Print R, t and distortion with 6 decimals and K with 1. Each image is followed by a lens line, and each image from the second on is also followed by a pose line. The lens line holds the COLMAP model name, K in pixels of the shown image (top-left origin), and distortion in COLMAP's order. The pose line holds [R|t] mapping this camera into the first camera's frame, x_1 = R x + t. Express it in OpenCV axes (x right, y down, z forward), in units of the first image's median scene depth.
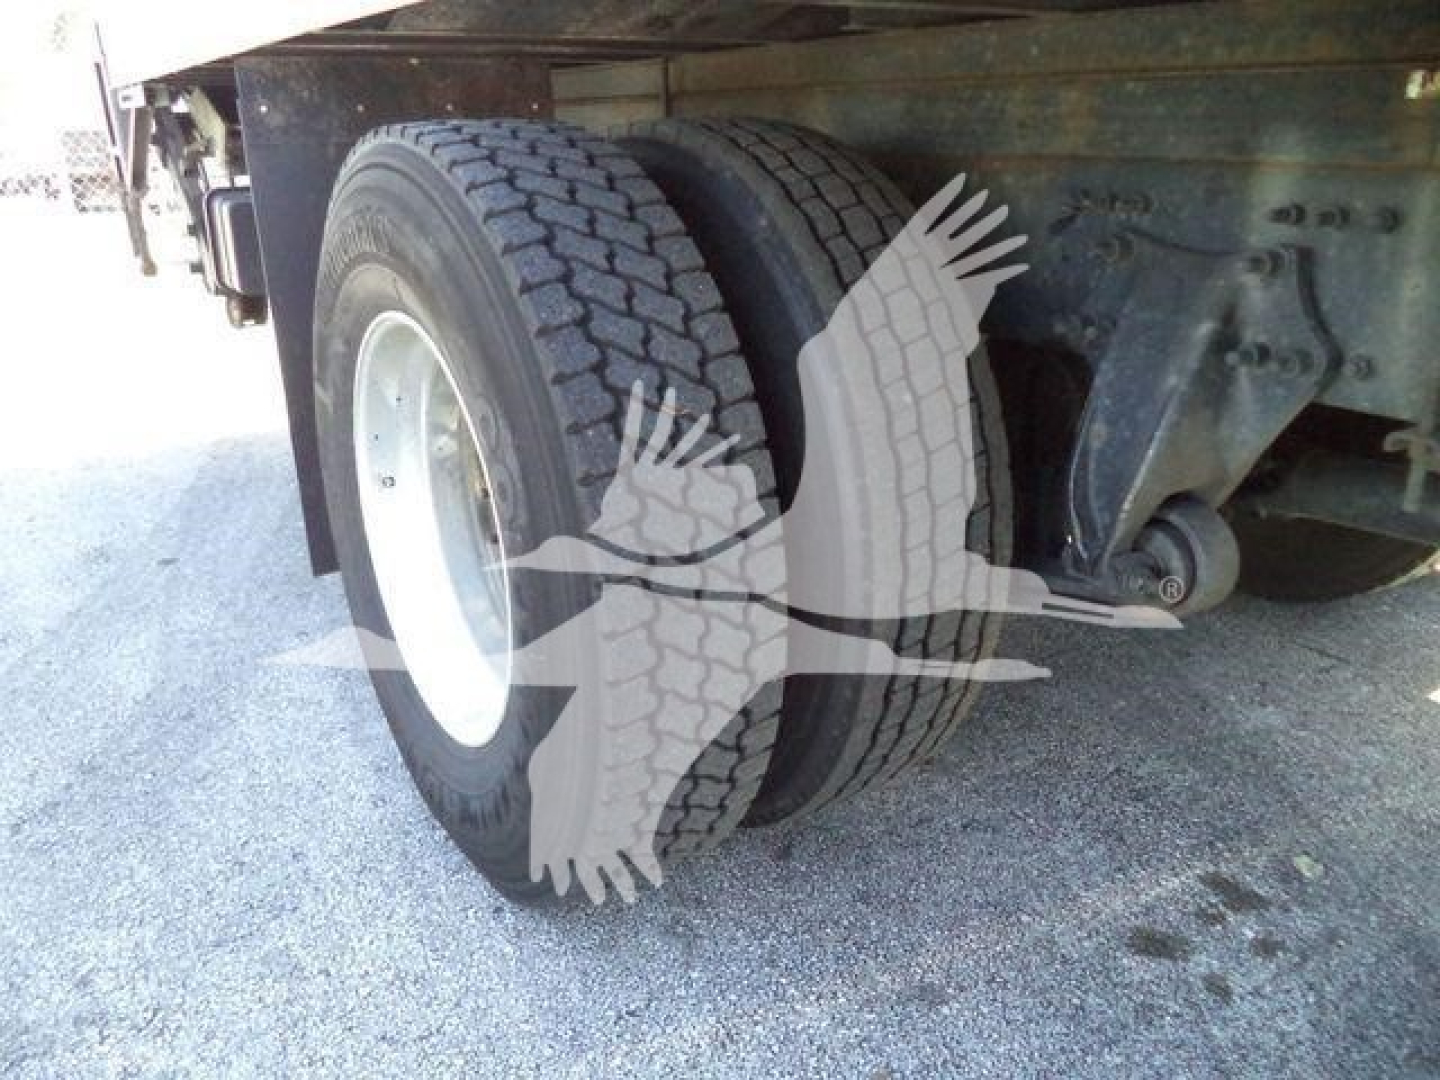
lens RADIAL K [[1156.5, 0, 725.2], [0, 1156.5, 535.8], [0, 0, 1]] dist [-0.013472, -0.015039]
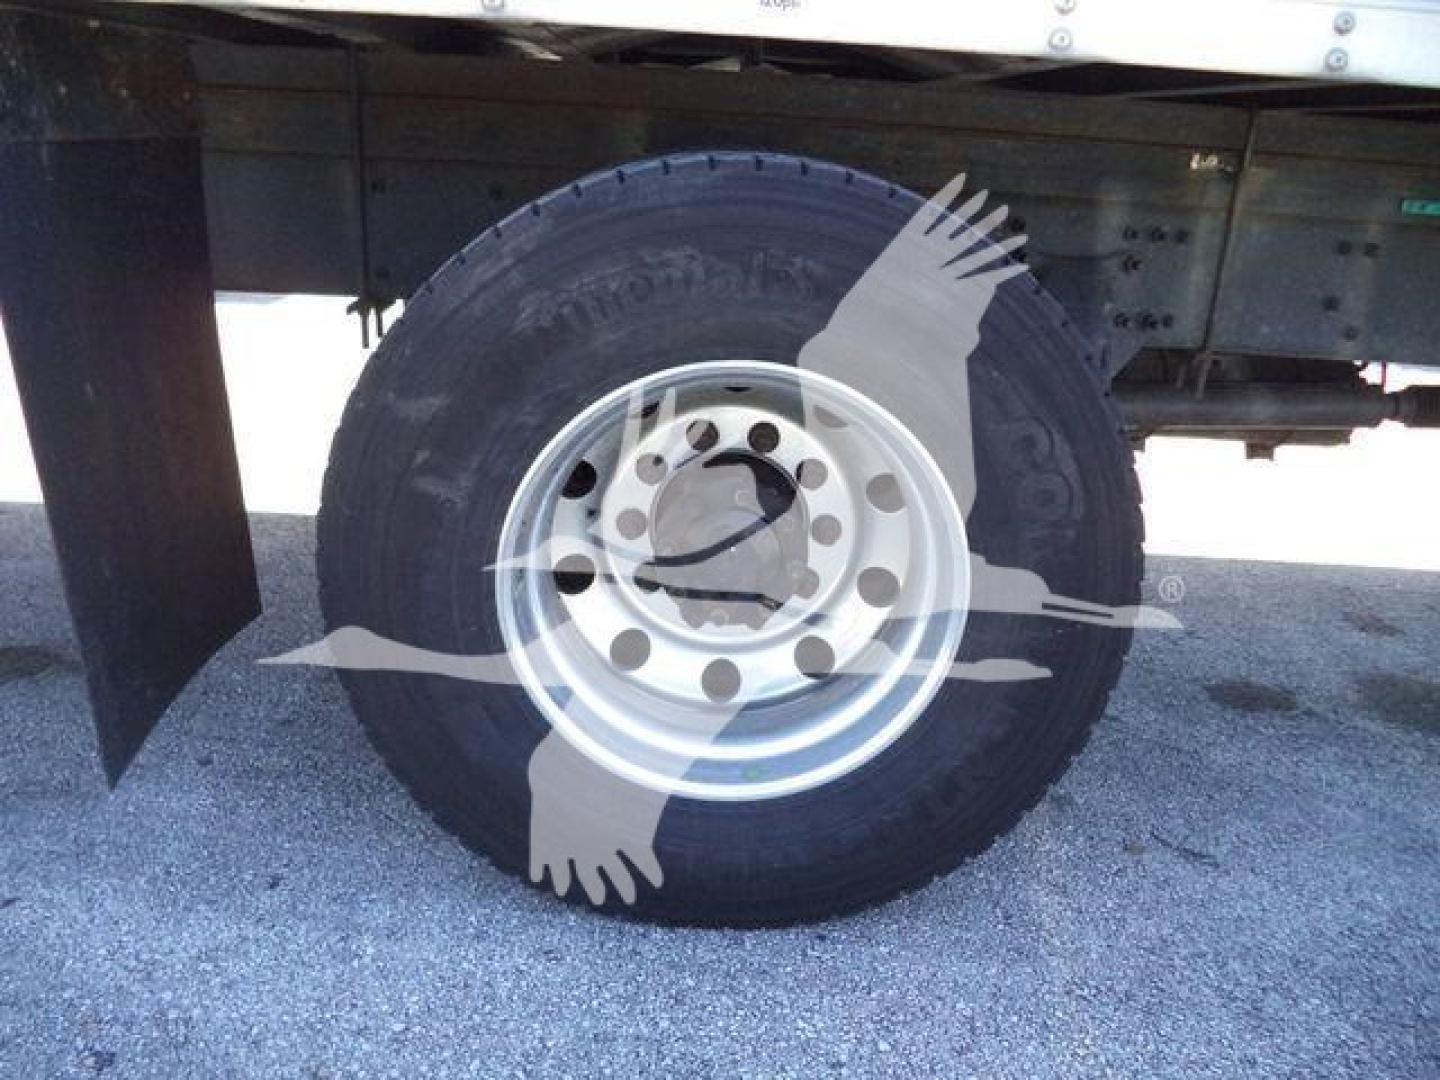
lens RADIAL K [[1156.5, 0, 725.2], [0, 1156.5, 535.8], [0, 0, 1]] dist [-0.013472, -0.015039]
pose [[0.527071, -0.242338, 0.814536, -1.217093], [0.221676, 0.964502, 0.143513, -0.221265], [-0.820400, 0.104922, 0.562081, 0.578823]]
